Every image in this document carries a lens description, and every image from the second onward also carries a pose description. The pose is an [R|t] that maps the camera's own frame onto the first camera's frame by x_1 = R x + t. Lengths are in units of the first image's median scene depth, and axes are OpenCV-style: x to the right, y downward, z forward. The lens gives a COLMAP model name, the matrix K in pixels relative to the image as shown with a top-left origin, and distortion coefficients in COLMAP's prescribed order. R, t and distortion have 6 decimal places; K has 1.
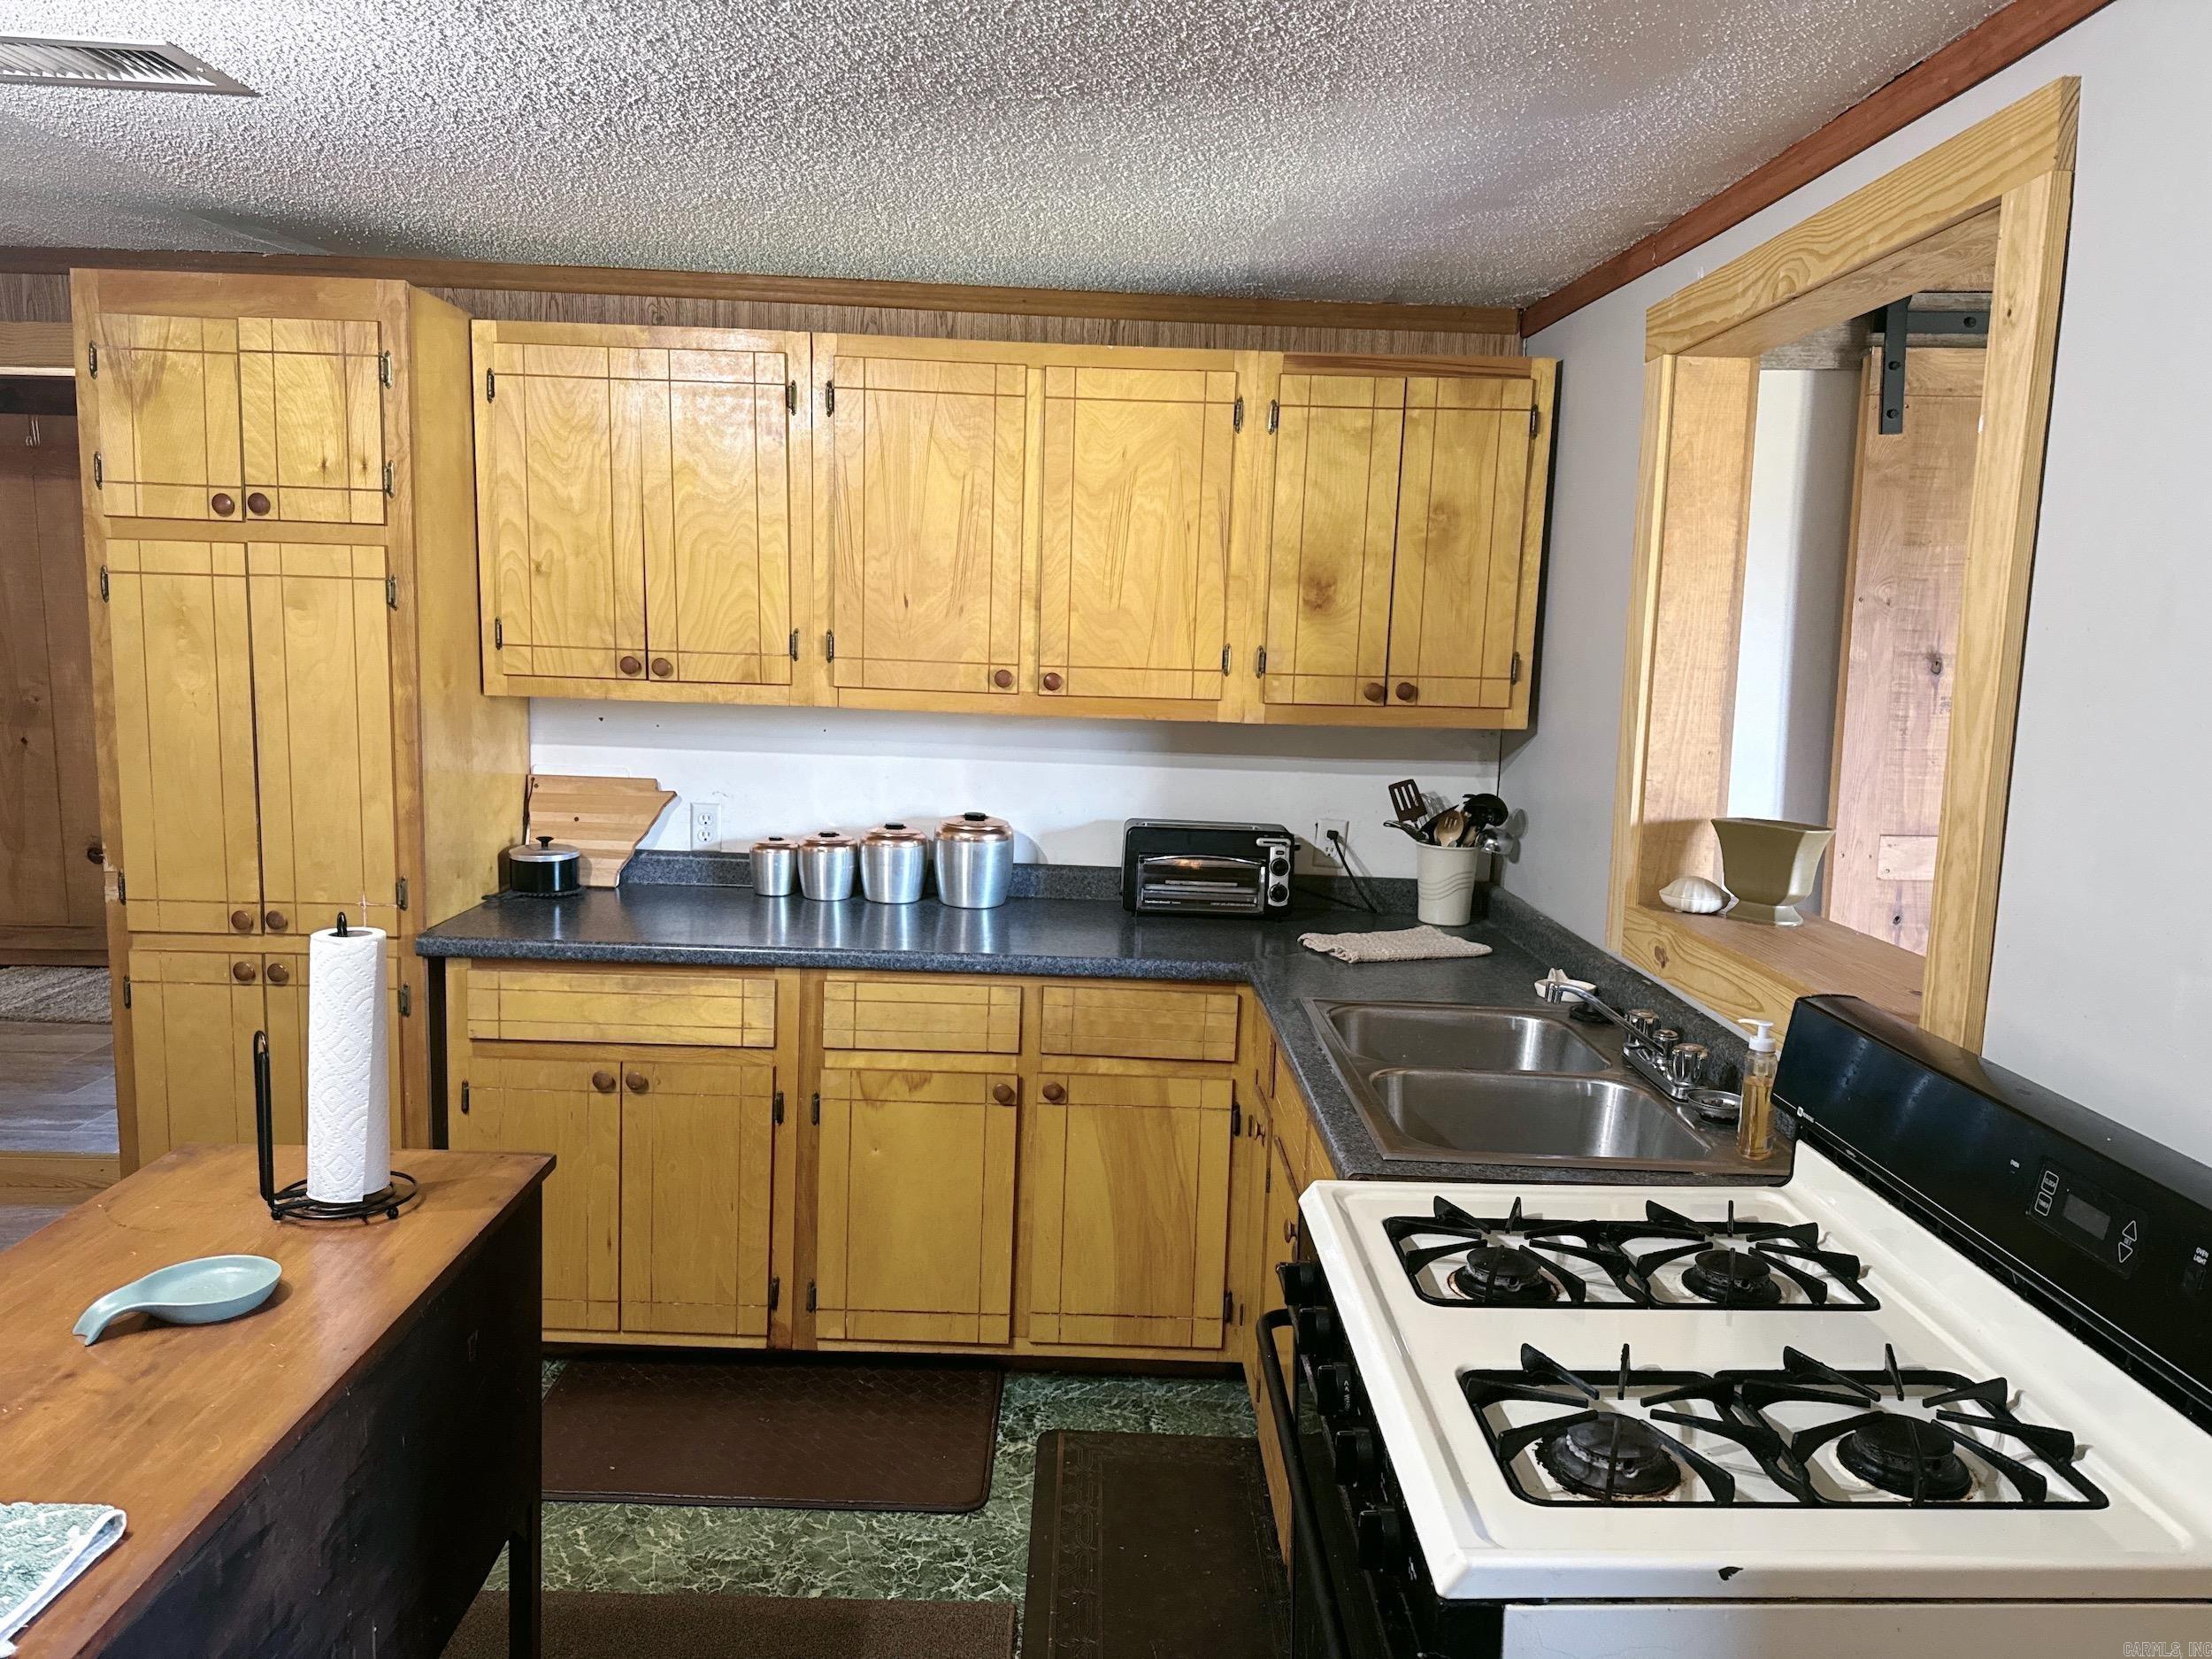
lens RADIAL K [[1544.8, 0, 1096.7], [0, 1544.8, 837.8], [0, 0, 1]] dist [0.119642, -0.169827]
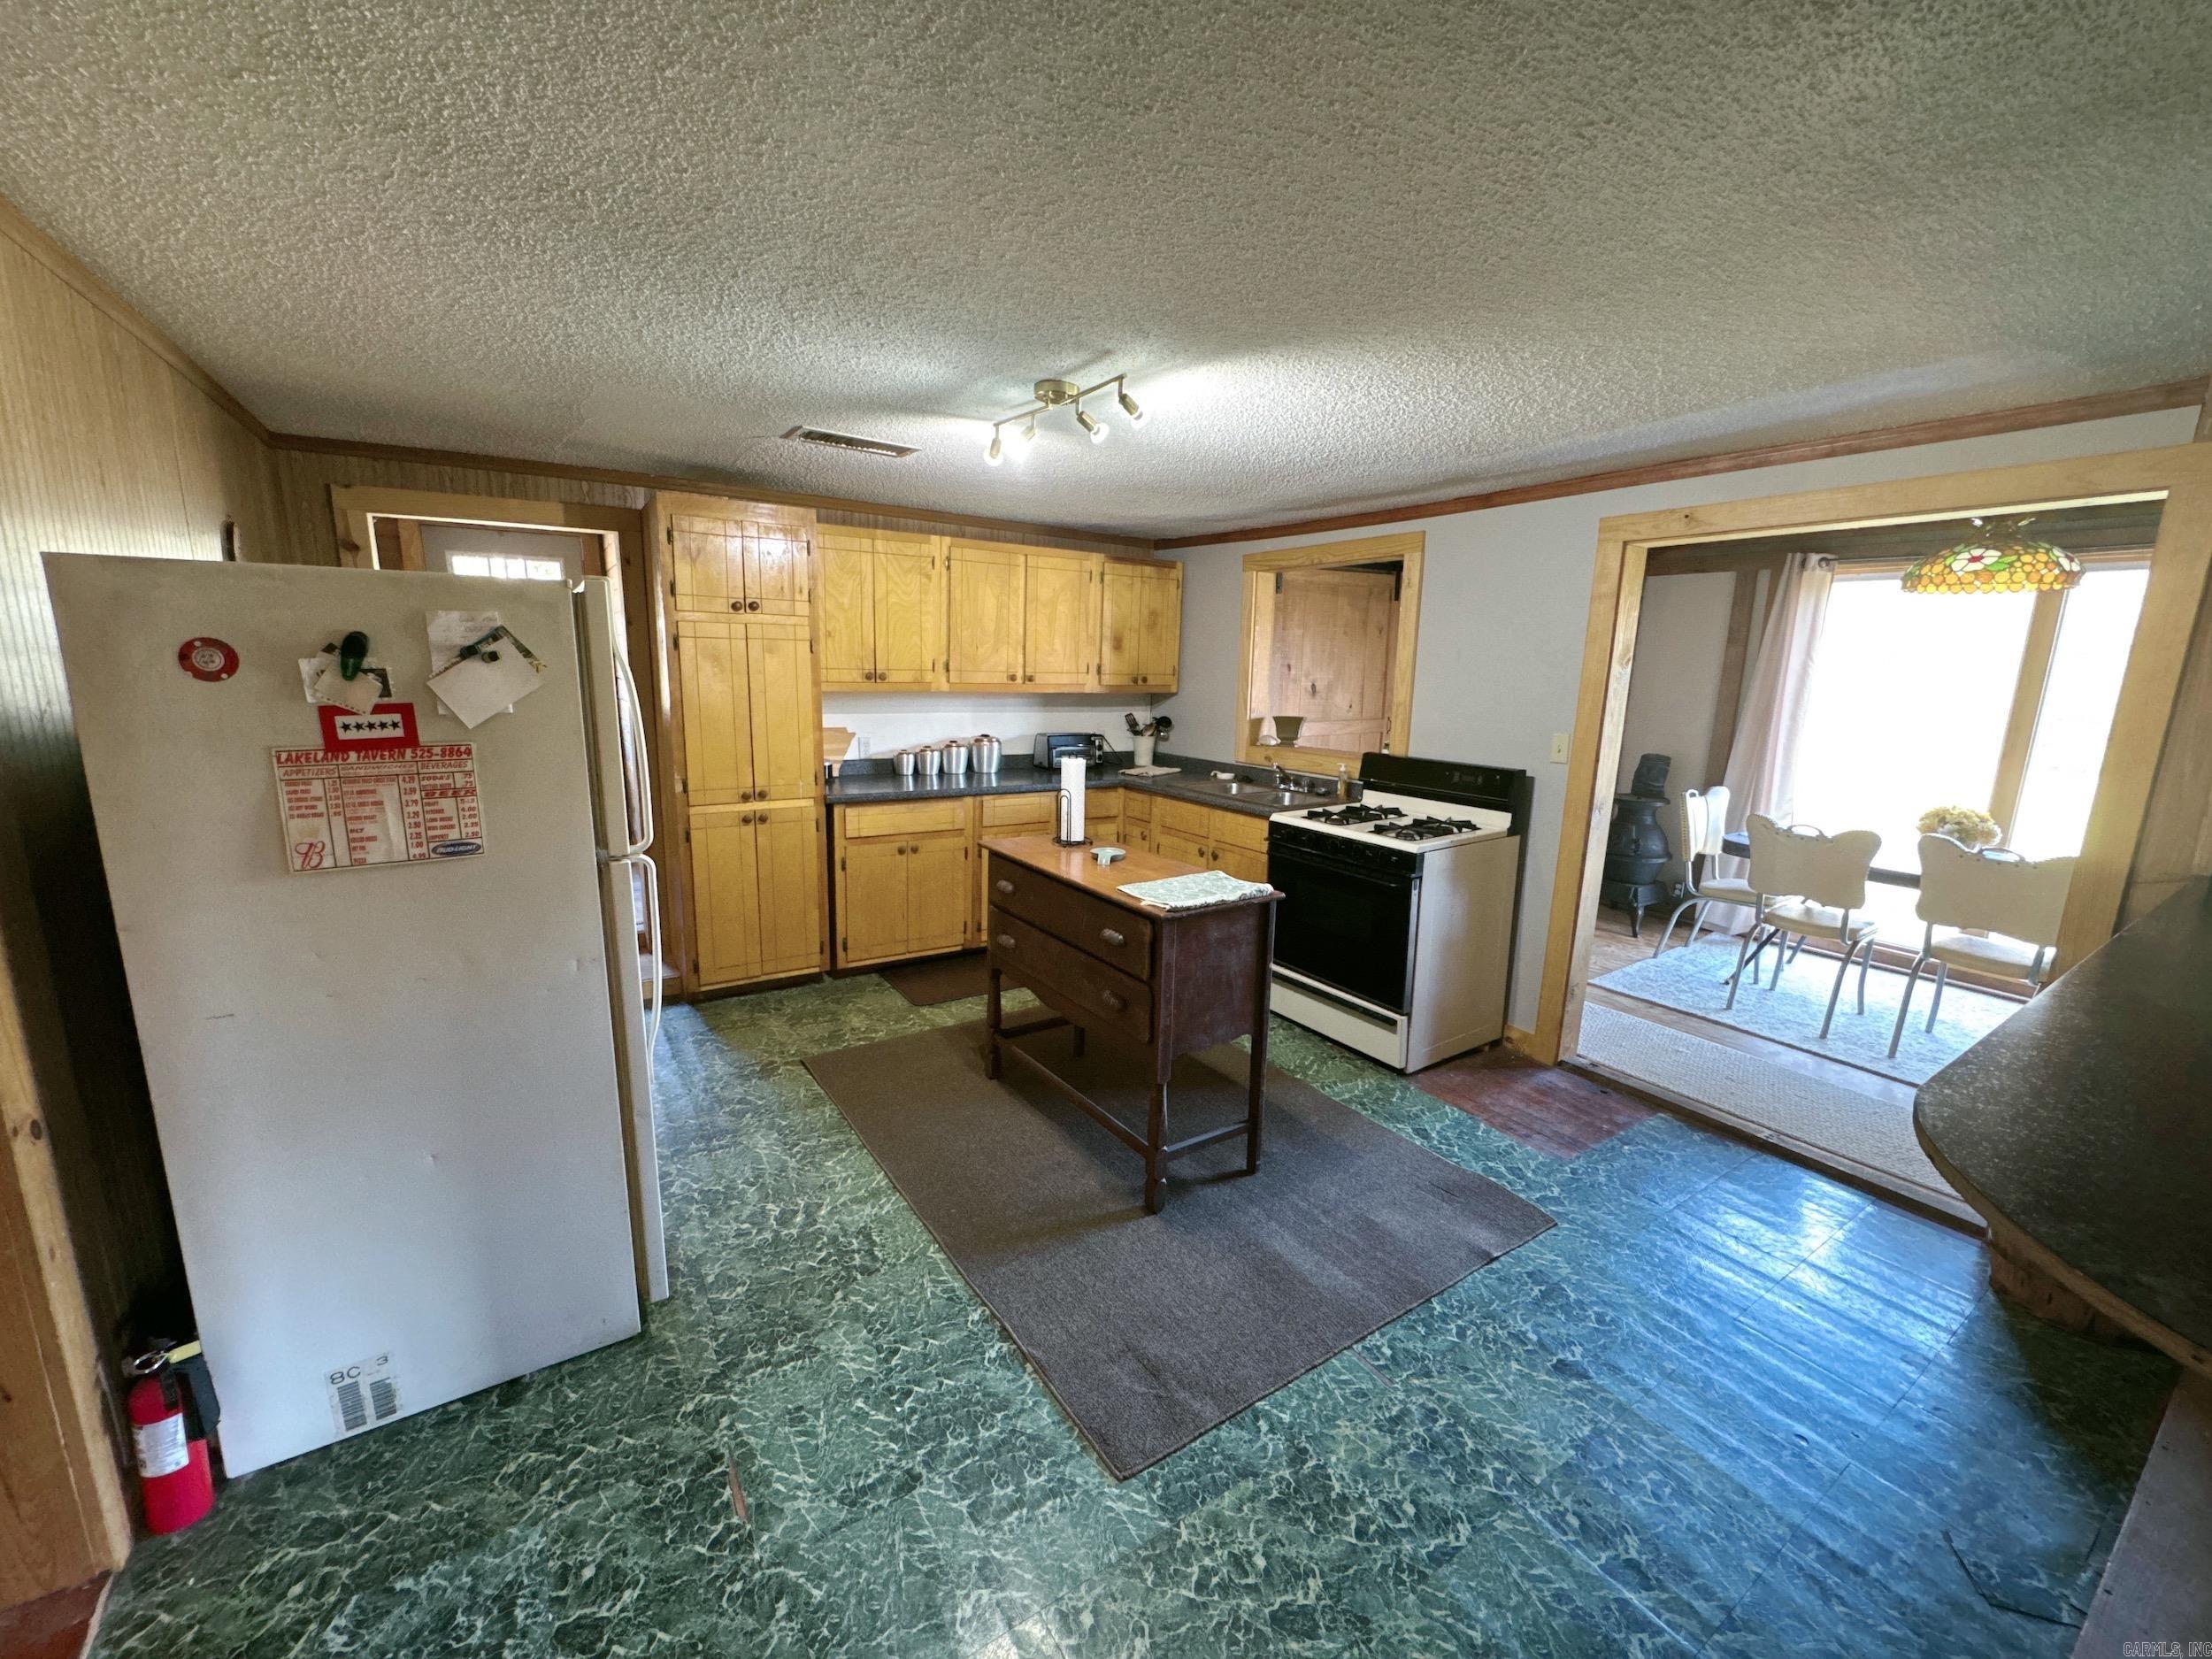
lens RADIAL K [[876.9, 0, 1098.8], [0, 876.9, 832.1], [0, 0, 1]] dist [-0.001109, -0.000159]
pose [[0.845711, -0.111840, 0.521790, -0.722096], [0.074112, 0.992932, 0.092704, 0.024423], [-0.528470, -0.039730, 0.848022, -0.293020]]
